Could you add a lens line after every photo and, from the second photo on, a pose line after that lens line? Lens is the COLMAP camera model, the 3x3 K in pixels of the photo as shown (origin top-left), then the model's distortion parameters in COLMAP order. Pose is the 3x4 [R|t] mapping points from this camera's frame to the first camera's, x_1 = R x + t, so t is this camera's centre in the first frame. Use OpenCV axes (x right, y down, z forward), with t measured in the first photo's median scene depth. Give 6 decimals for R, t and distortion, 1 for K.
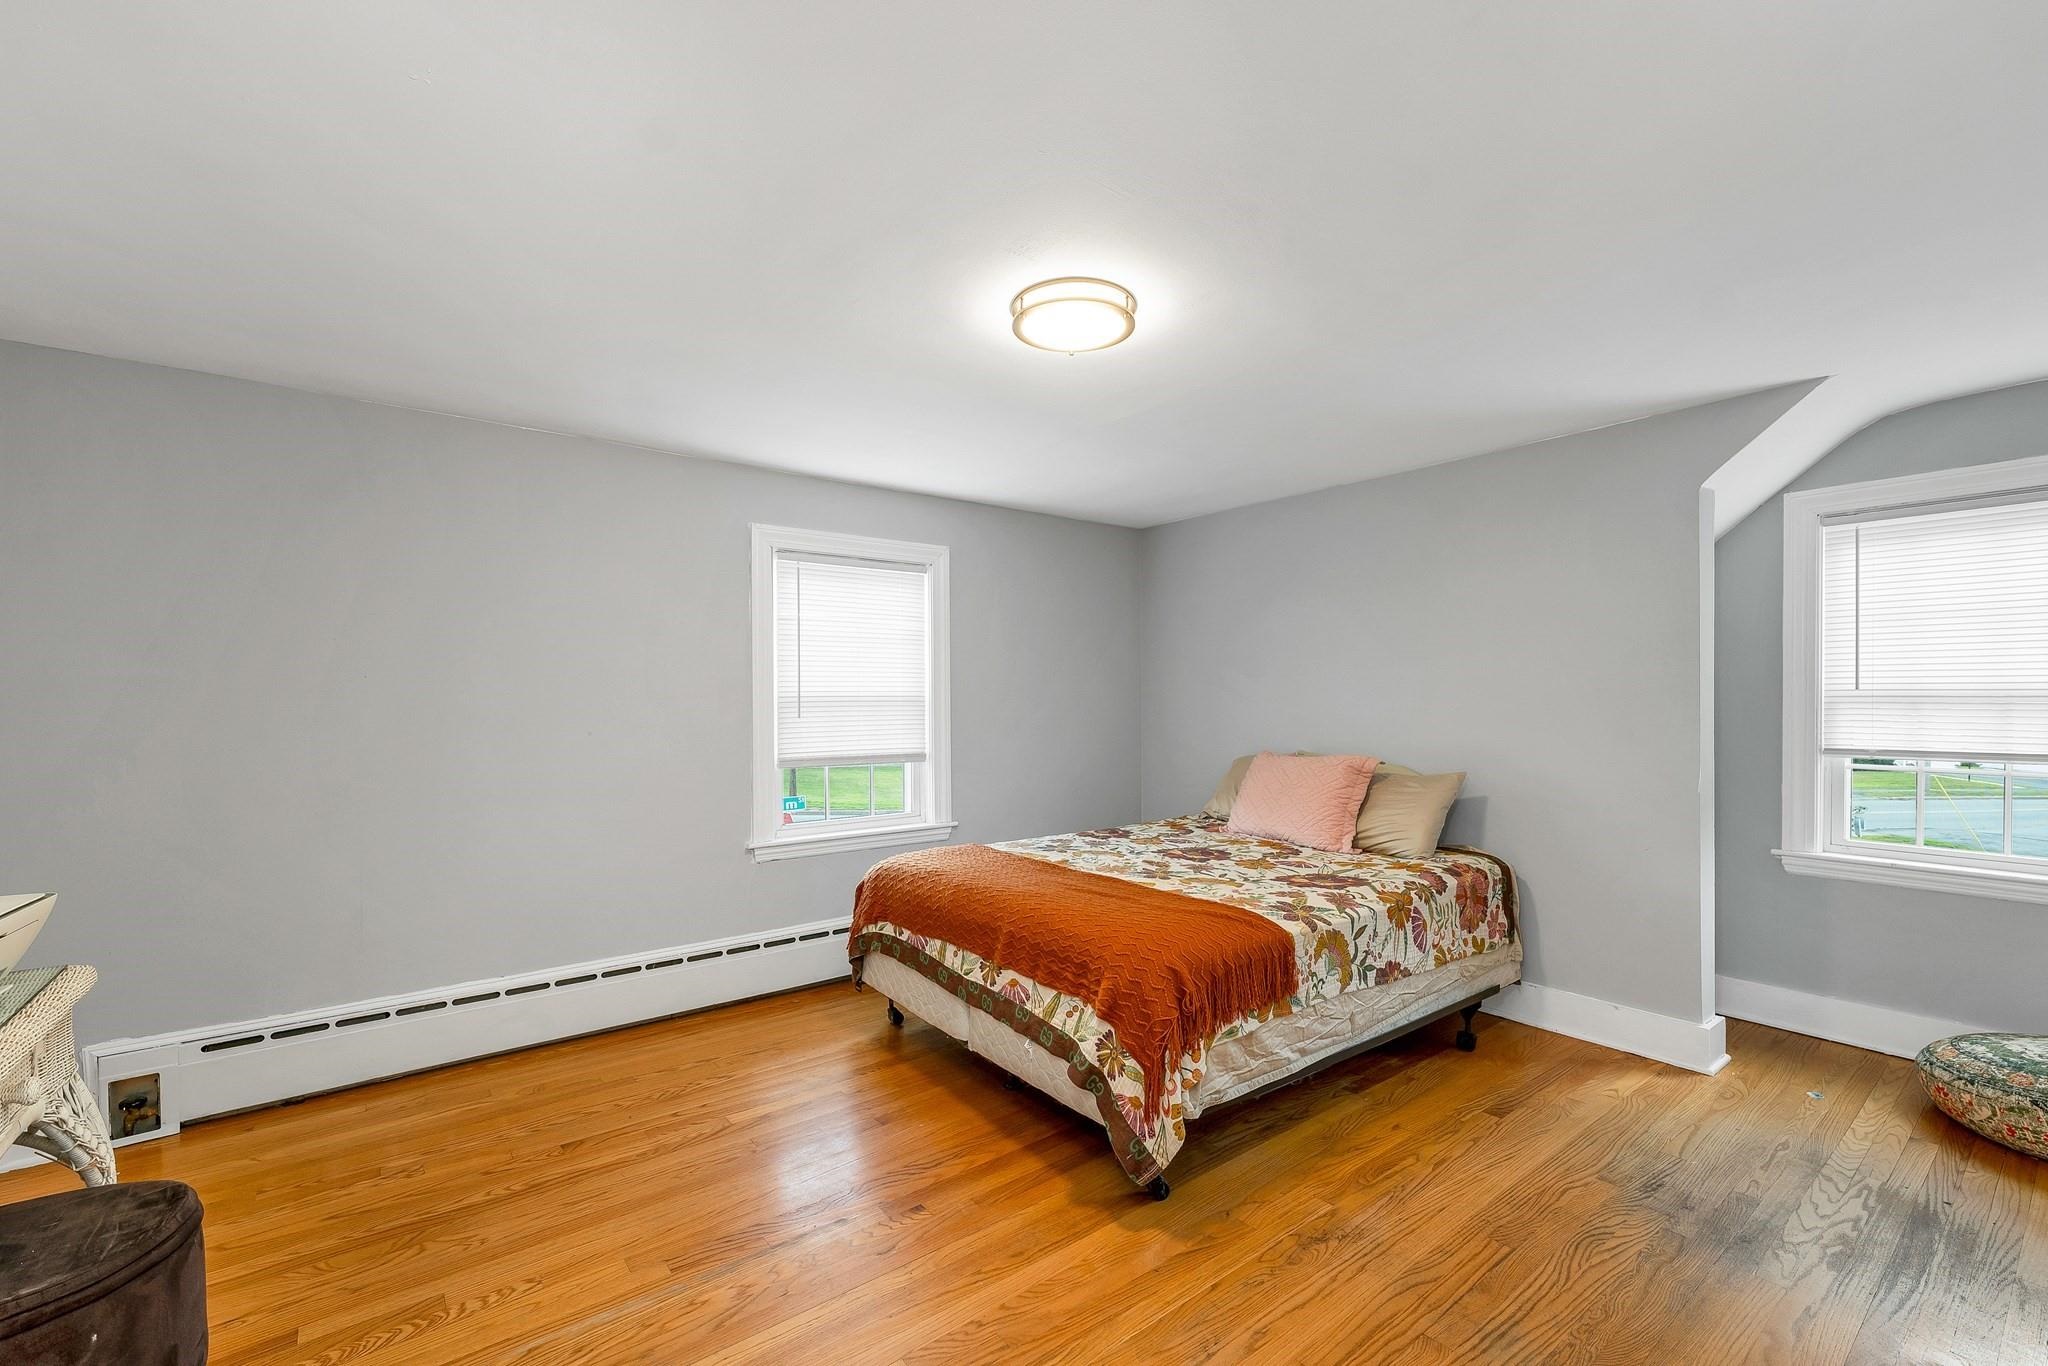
lens RADIAL K [[859.4, 0, 1019.9], [0, 859.4, 689.3], [0, 0, 1]] dist [0.000388, 0.000203]
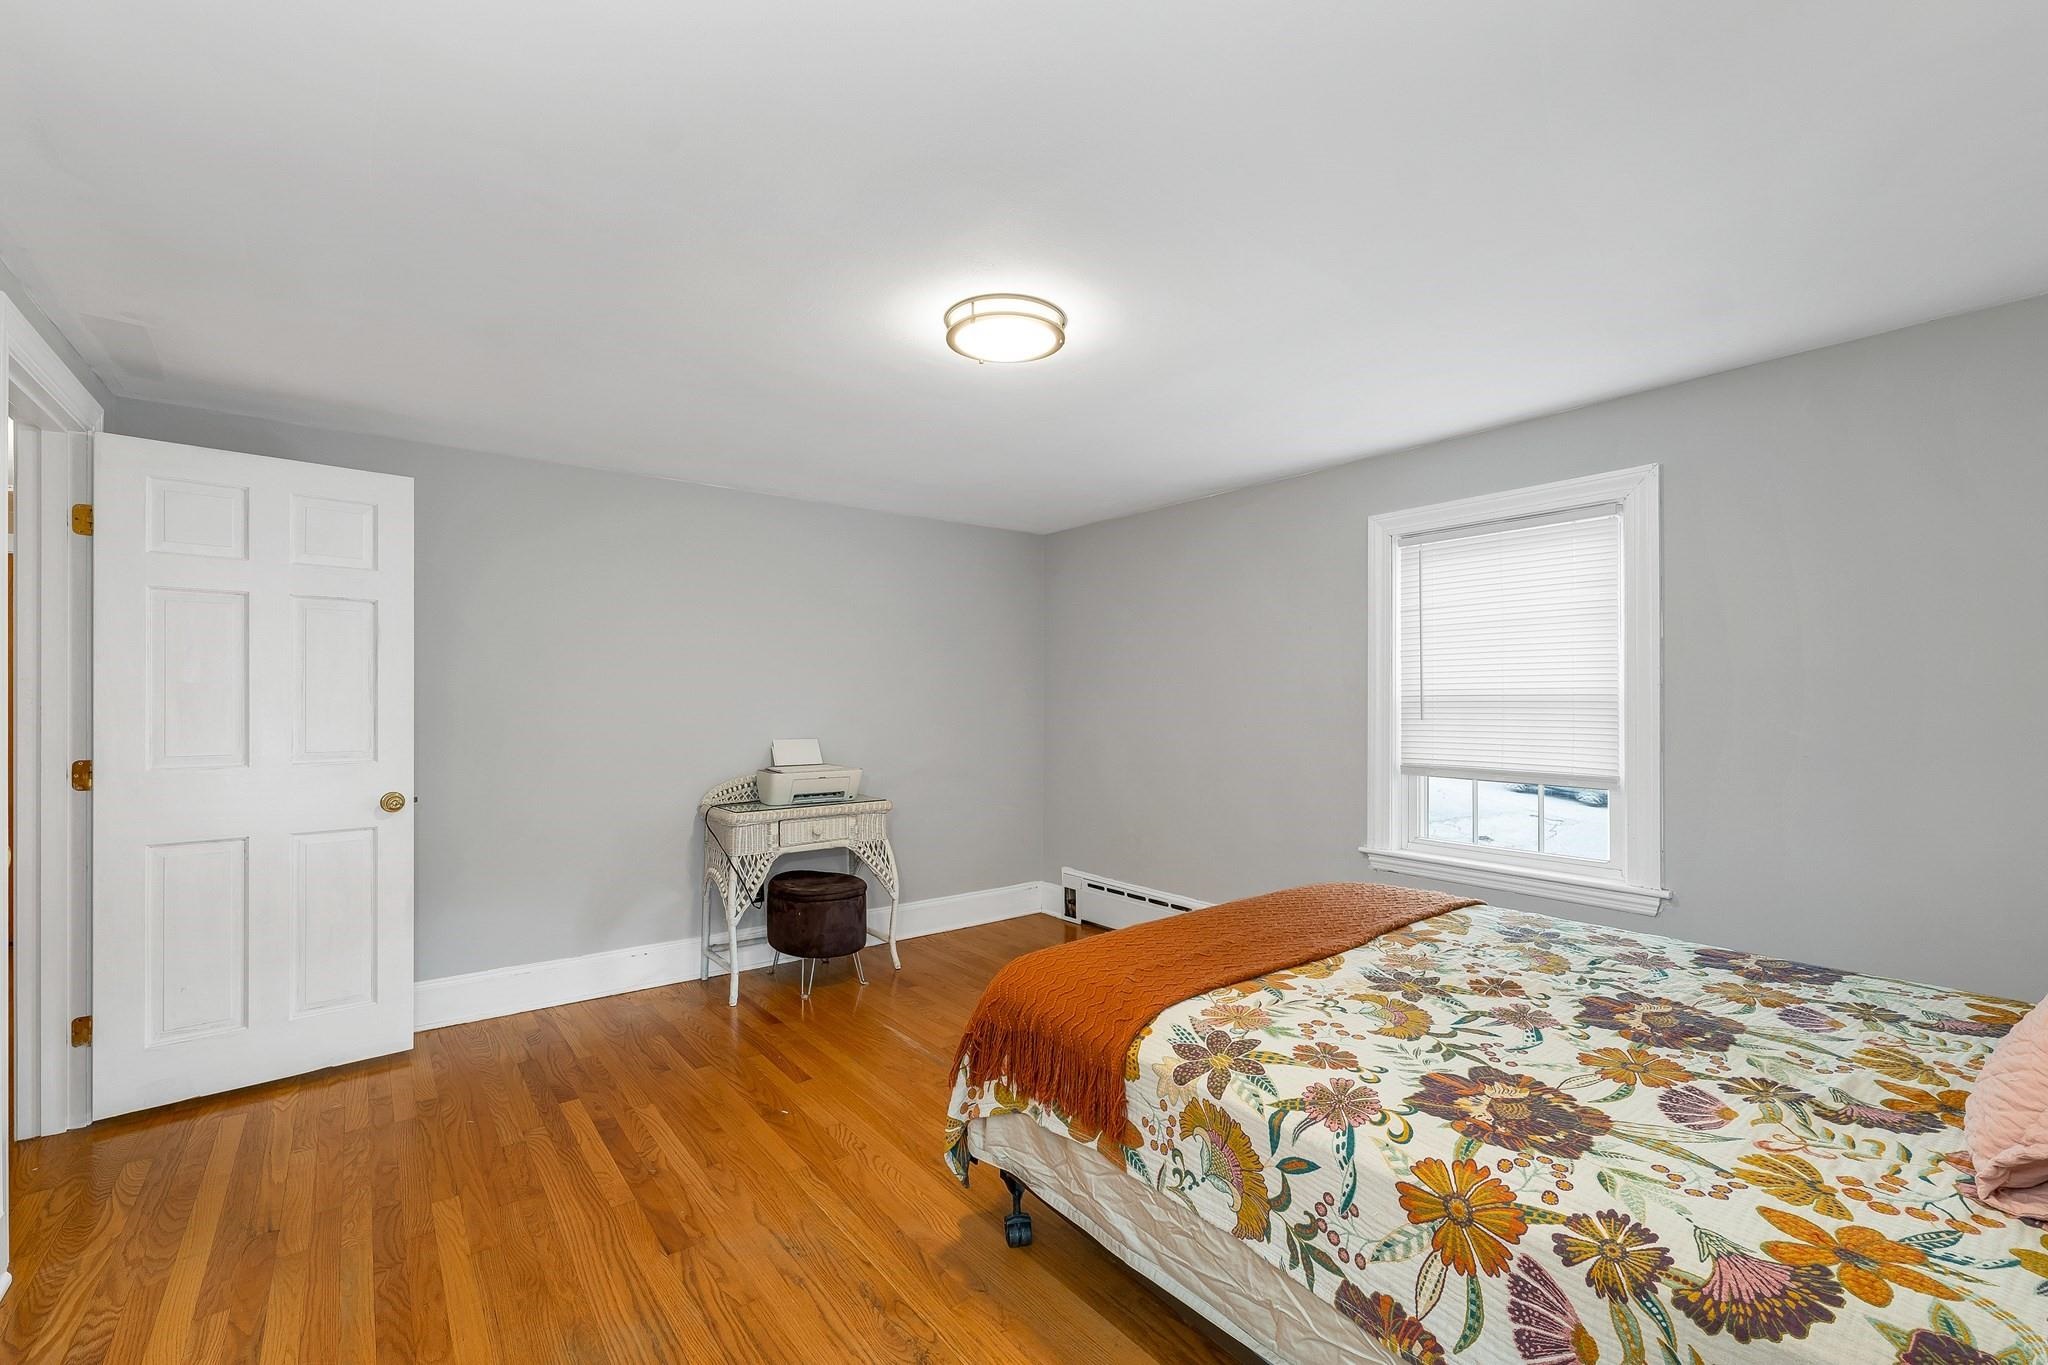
lens RADIAL K [[859.4, 0, 1029.6], [0, 859.4, 690.6], [0, 0, 1]] dist [0.000388, 0.000203]
pose [[0.009908, -0.005988, -0.999933, 0.903059], [0.009065, 0.999942, -0.005899, 0.005988], [0.999910, -0.009005, 0.009962, 0.845200]]
